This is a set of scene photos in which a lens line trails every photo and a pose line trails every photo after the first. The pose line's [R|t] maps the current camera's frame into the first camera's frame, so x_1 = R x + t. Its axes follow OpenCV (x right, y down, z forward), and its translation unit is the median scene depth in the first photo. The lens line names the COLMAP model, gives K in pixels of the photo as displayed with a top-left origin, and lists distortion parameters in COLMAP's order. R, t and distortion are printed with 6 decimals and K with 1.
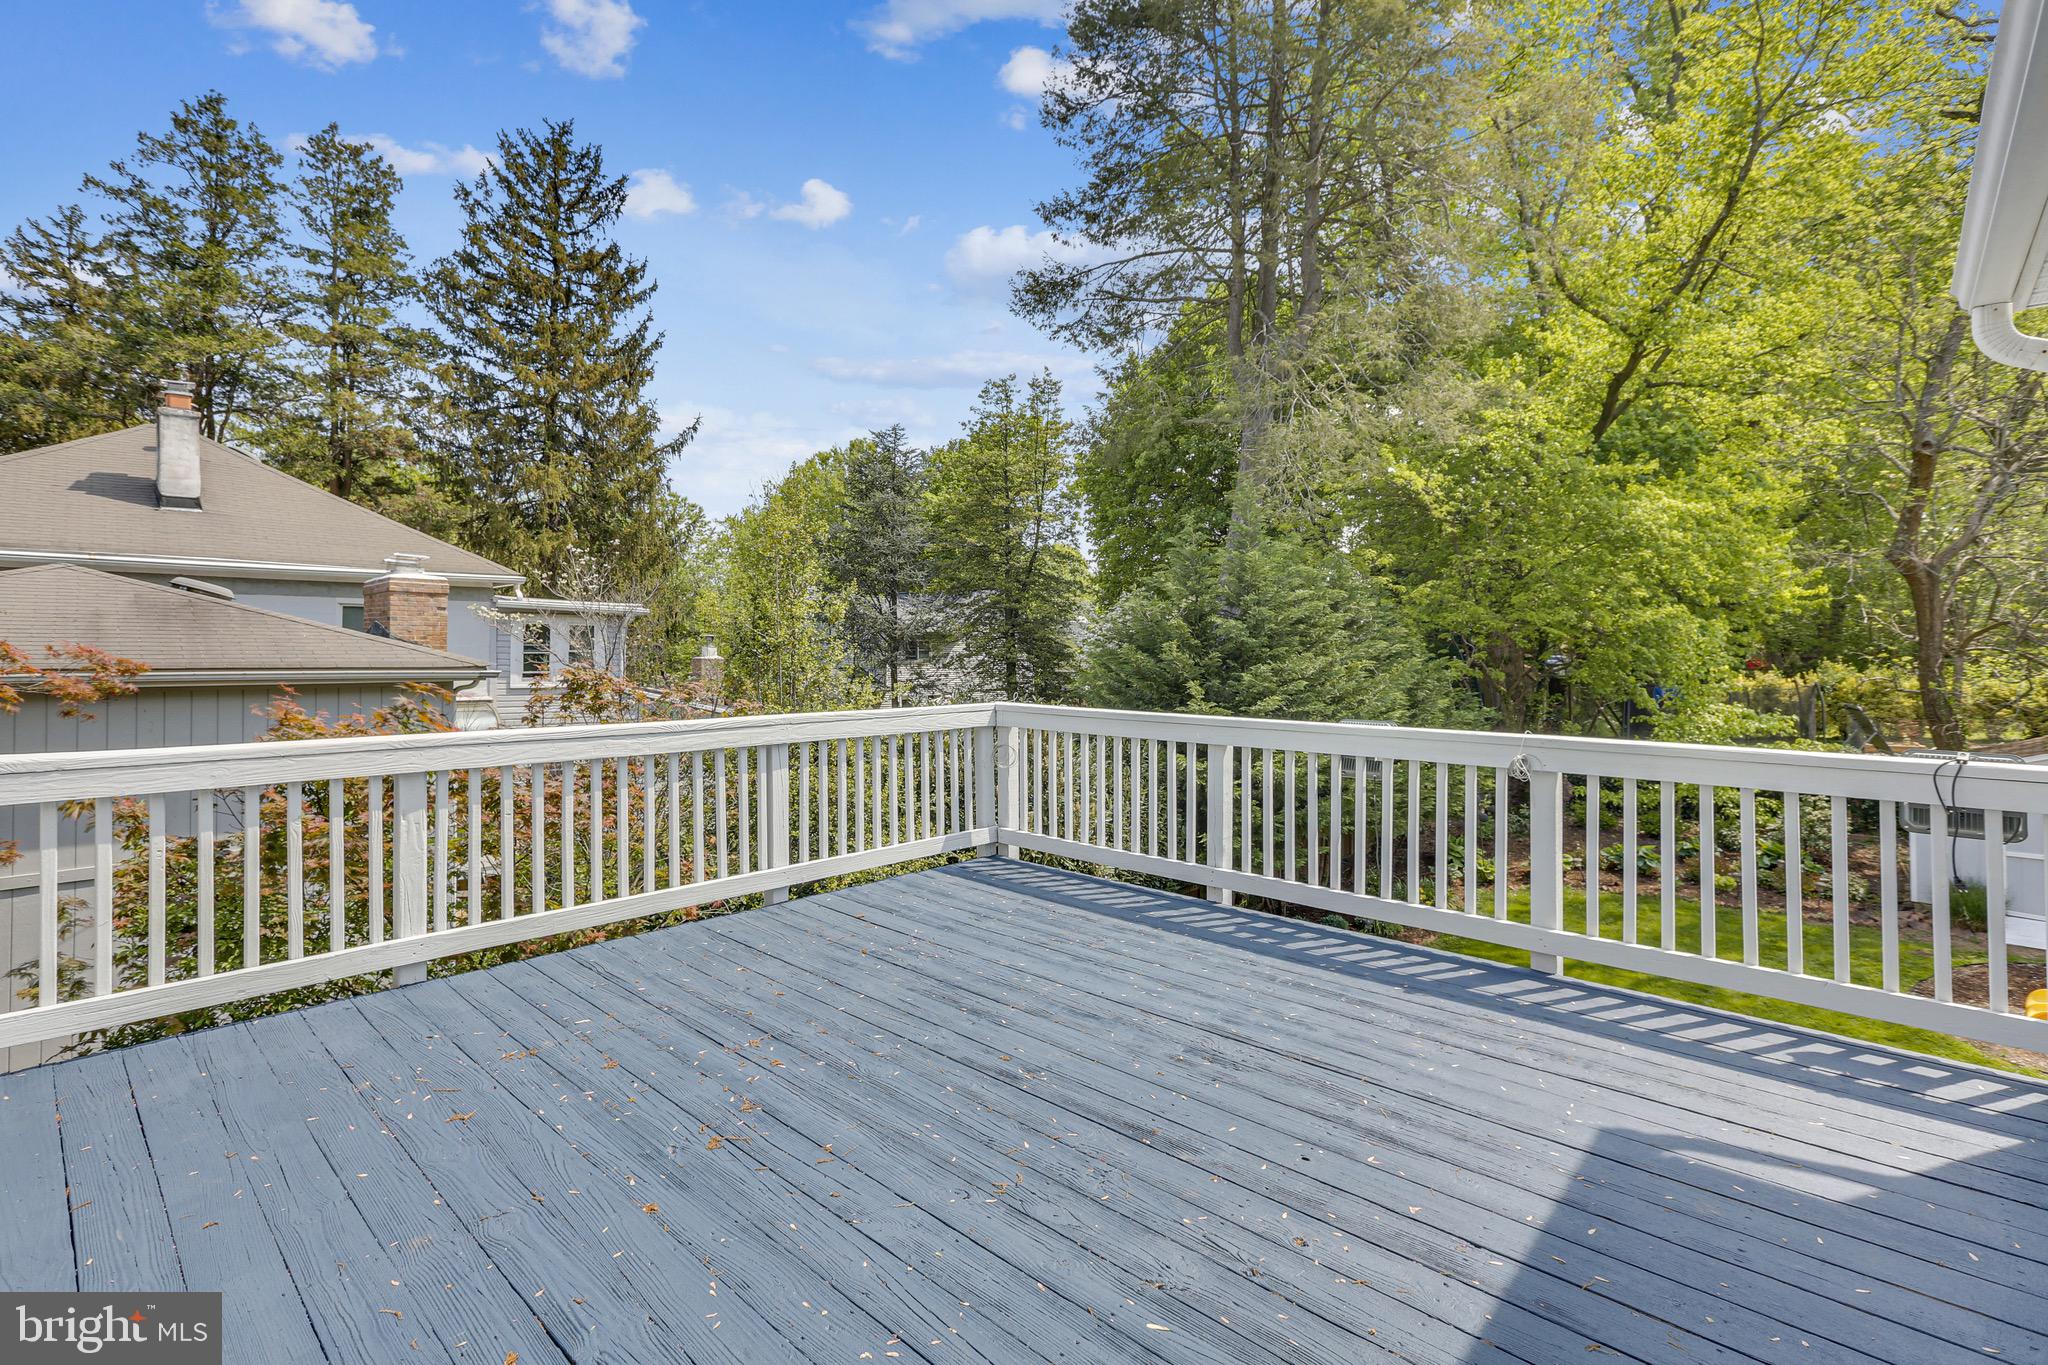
lens RADIAL K [[958.9, 0, 971.4], [0, 958.9, 644.6], [0, 0, 1]] dist [-0.017383, 0.006850]
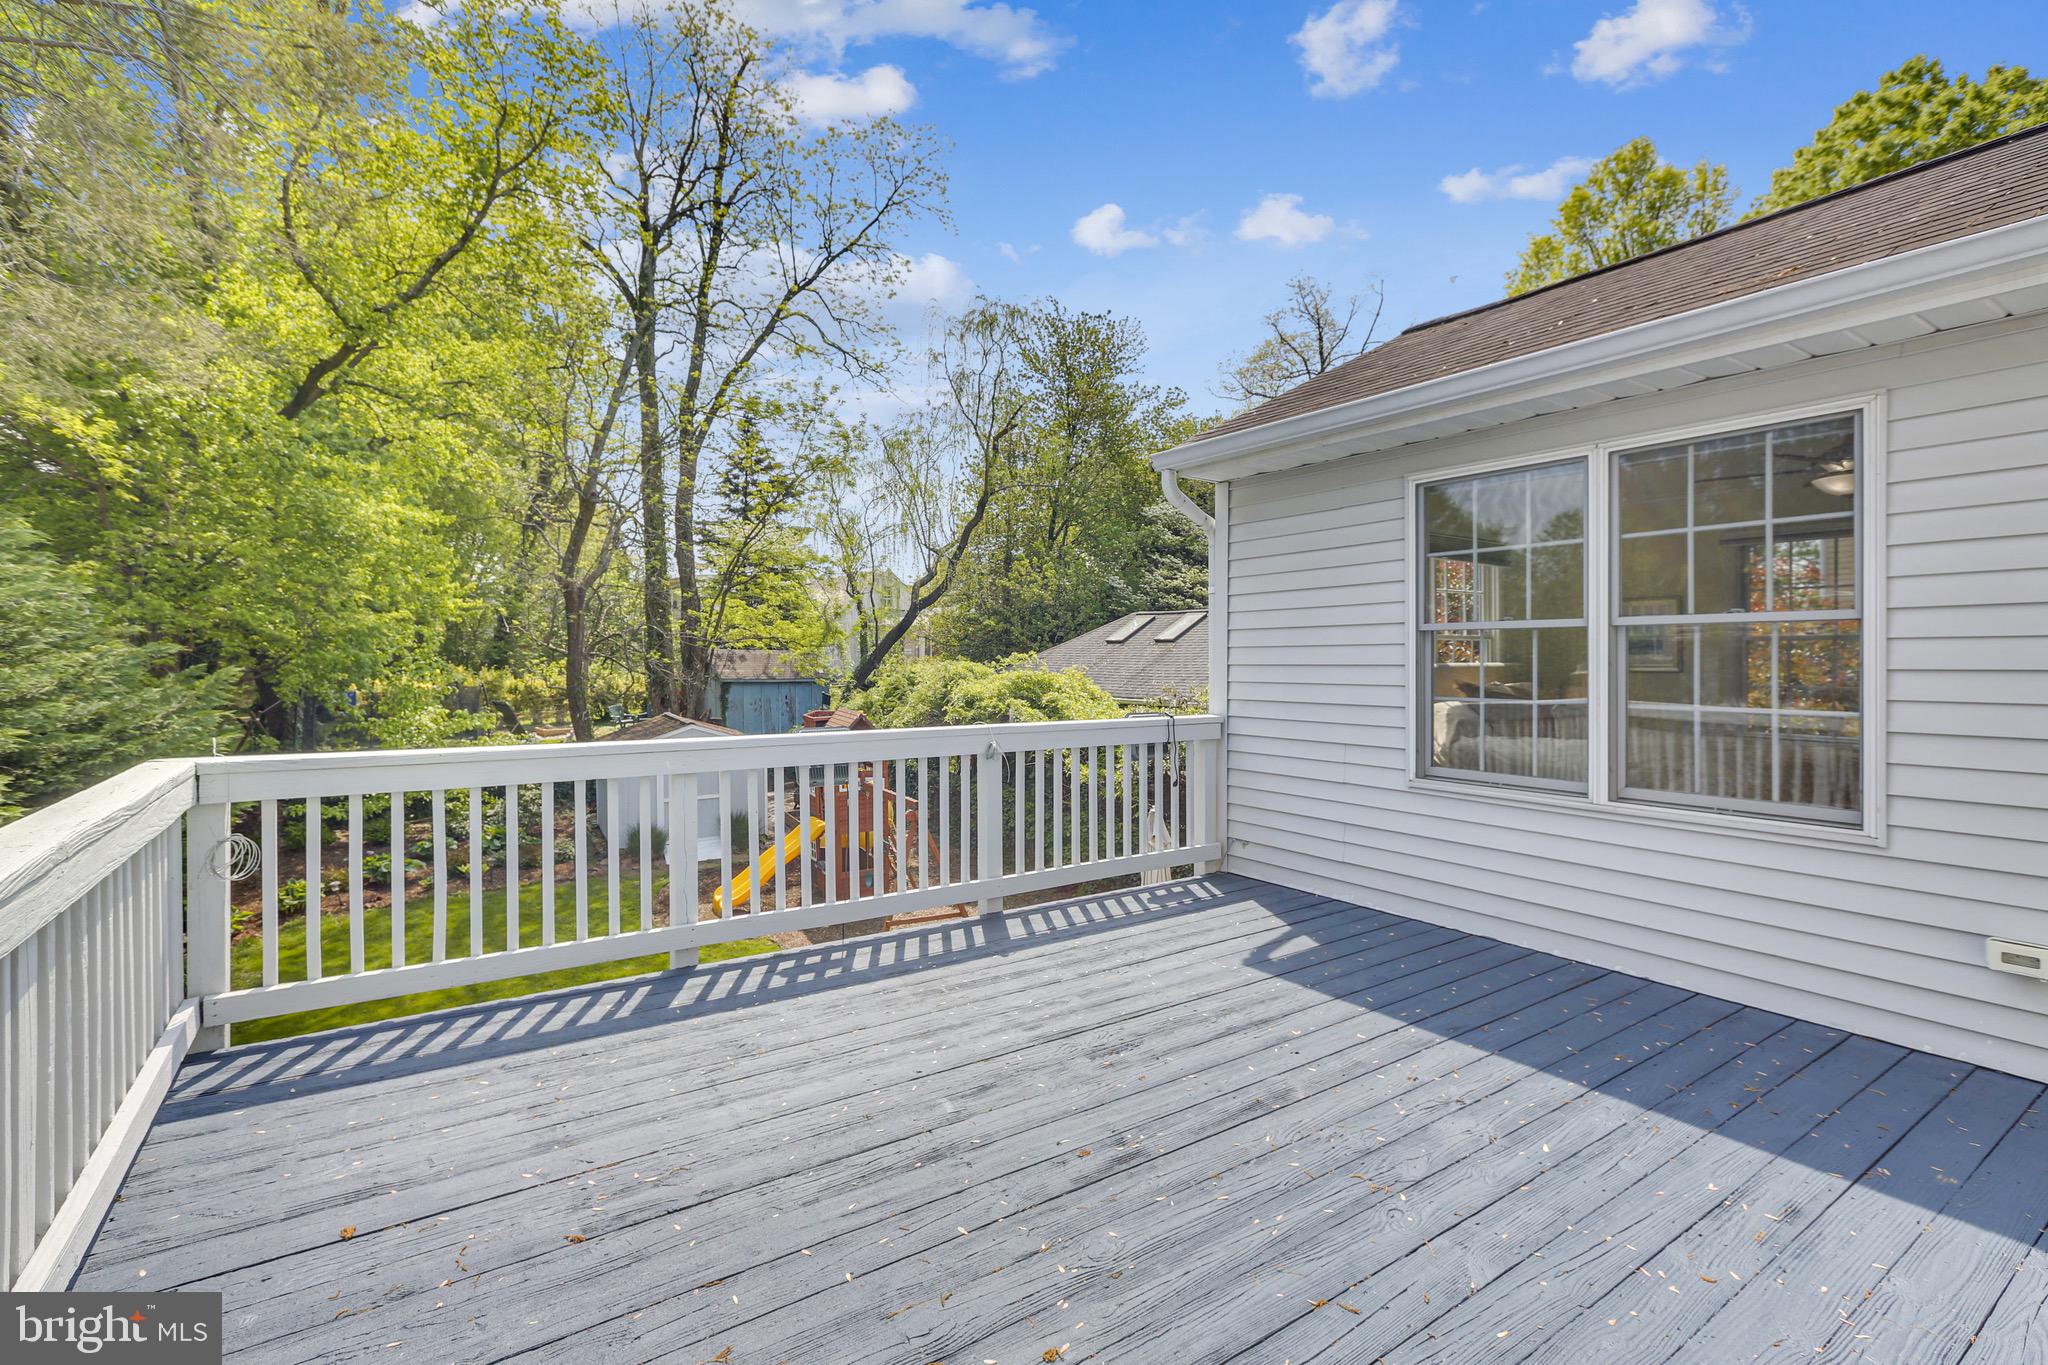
lens RADIAL K [[958.9, 0, 1038.6], [0, 958.9, 646.4], [0, 0, 1]] dist [-0.017383, 0.006850]
pose [[0.177315, 0.005546, 0.984138, -0.176386], [-0.002252, 0.999984, -0.005230, 0.000133], [-0.984151, -0.001289, 0.177325, 0.201308]]
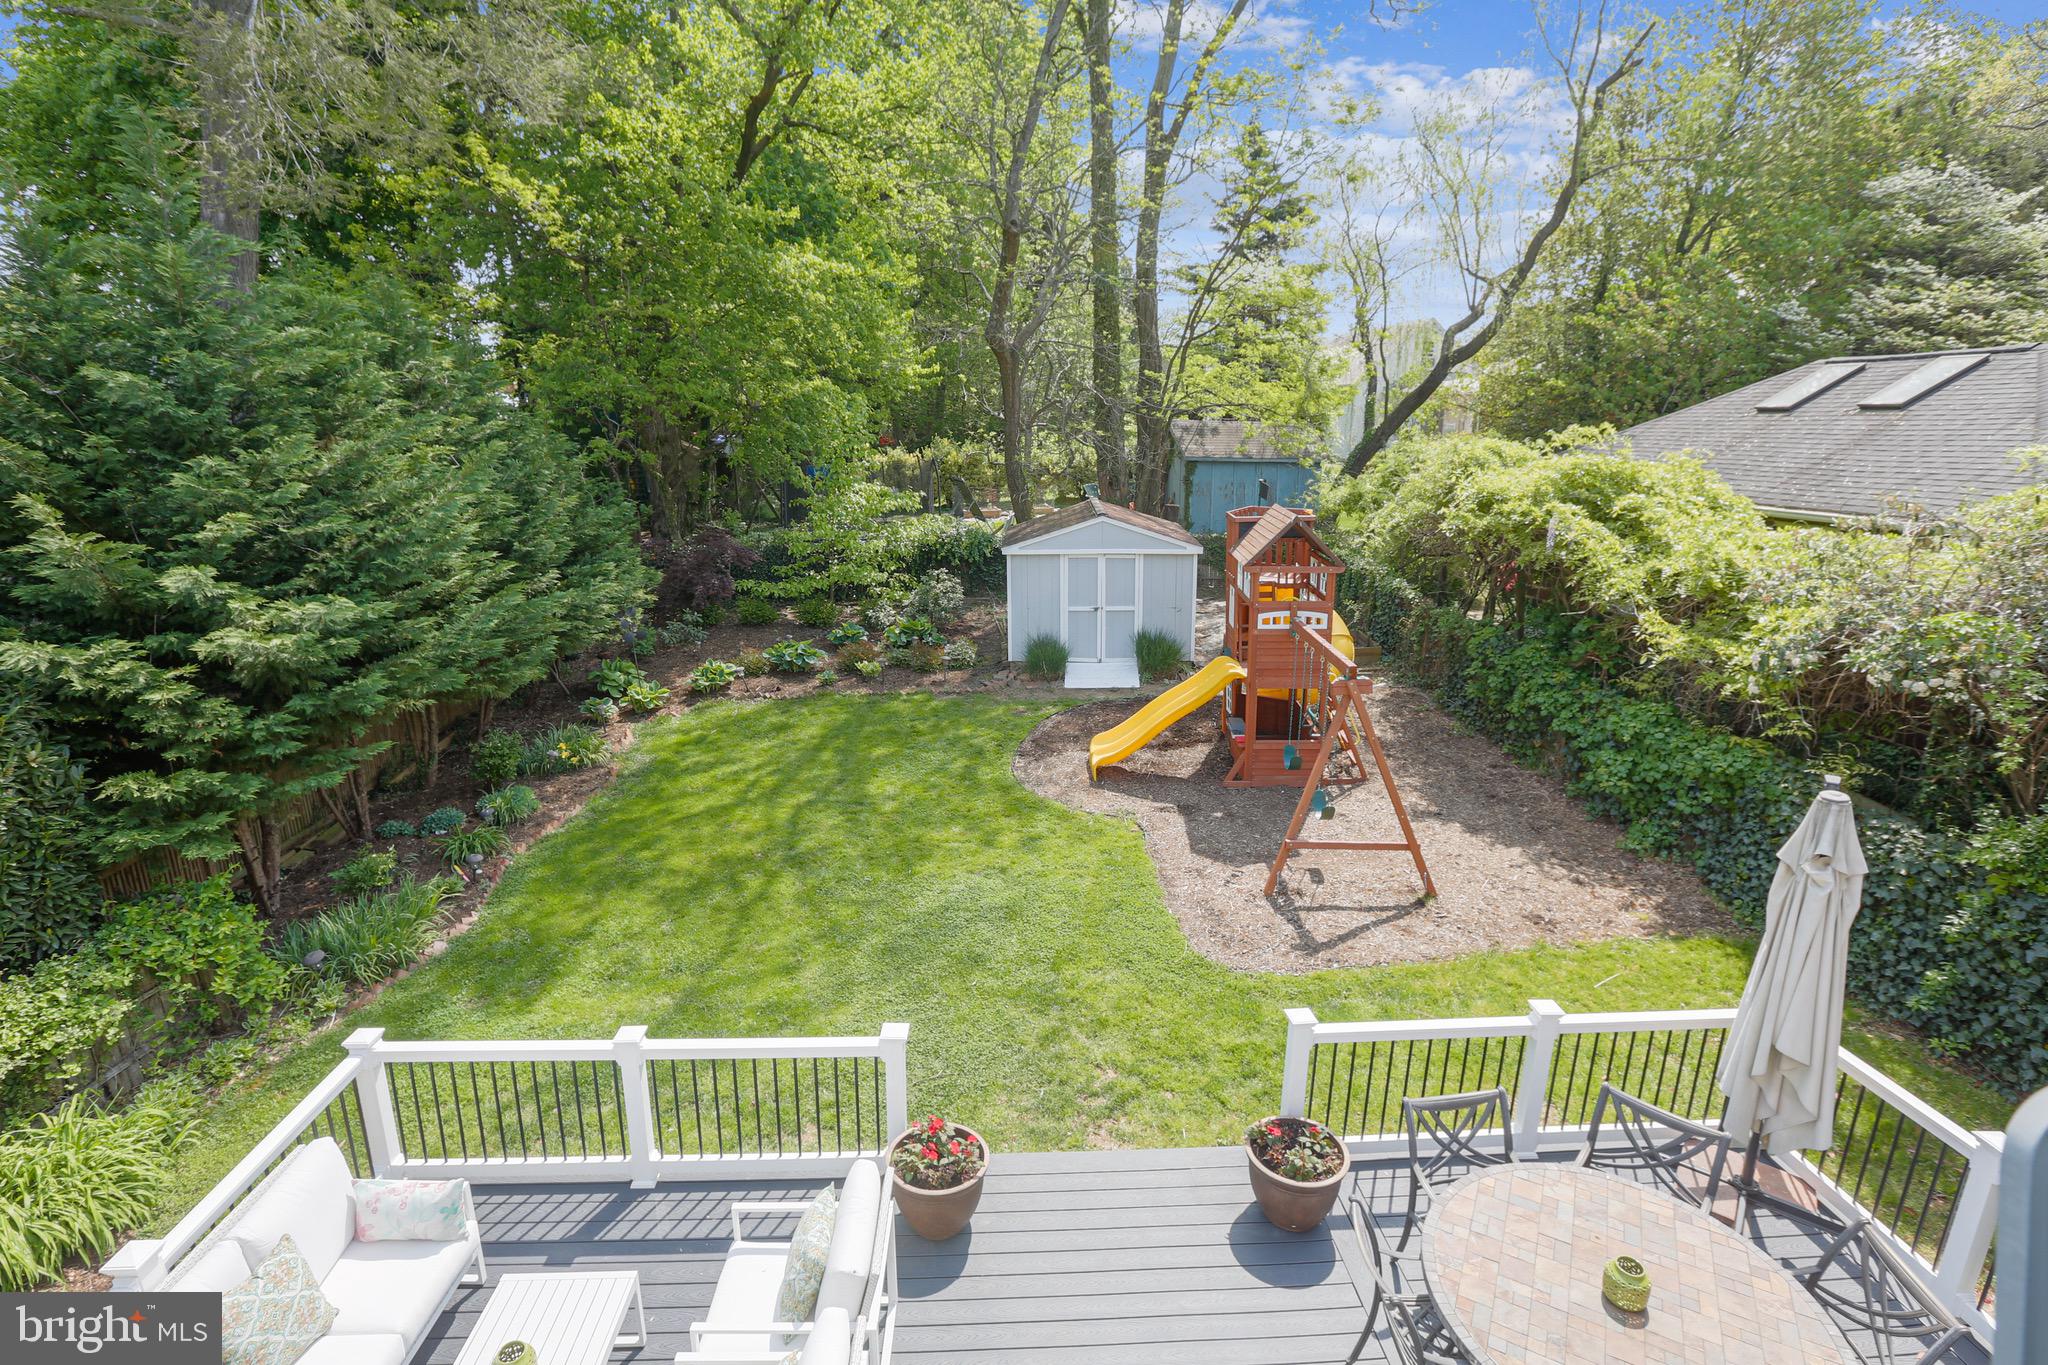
lens RADIAL K [[970.7, 0, 1017.2], [0, 970.7, 673.9], [0, 0, 1]] dist [-0.033277, 0.003368]
pose [[0.680283, -0.182532, 0.709857, 0.192282], [-0.001804, 0.968074, 0.250658, 0.003288], [-0.732947, -0.171799, 0.658235, 0.245223]]
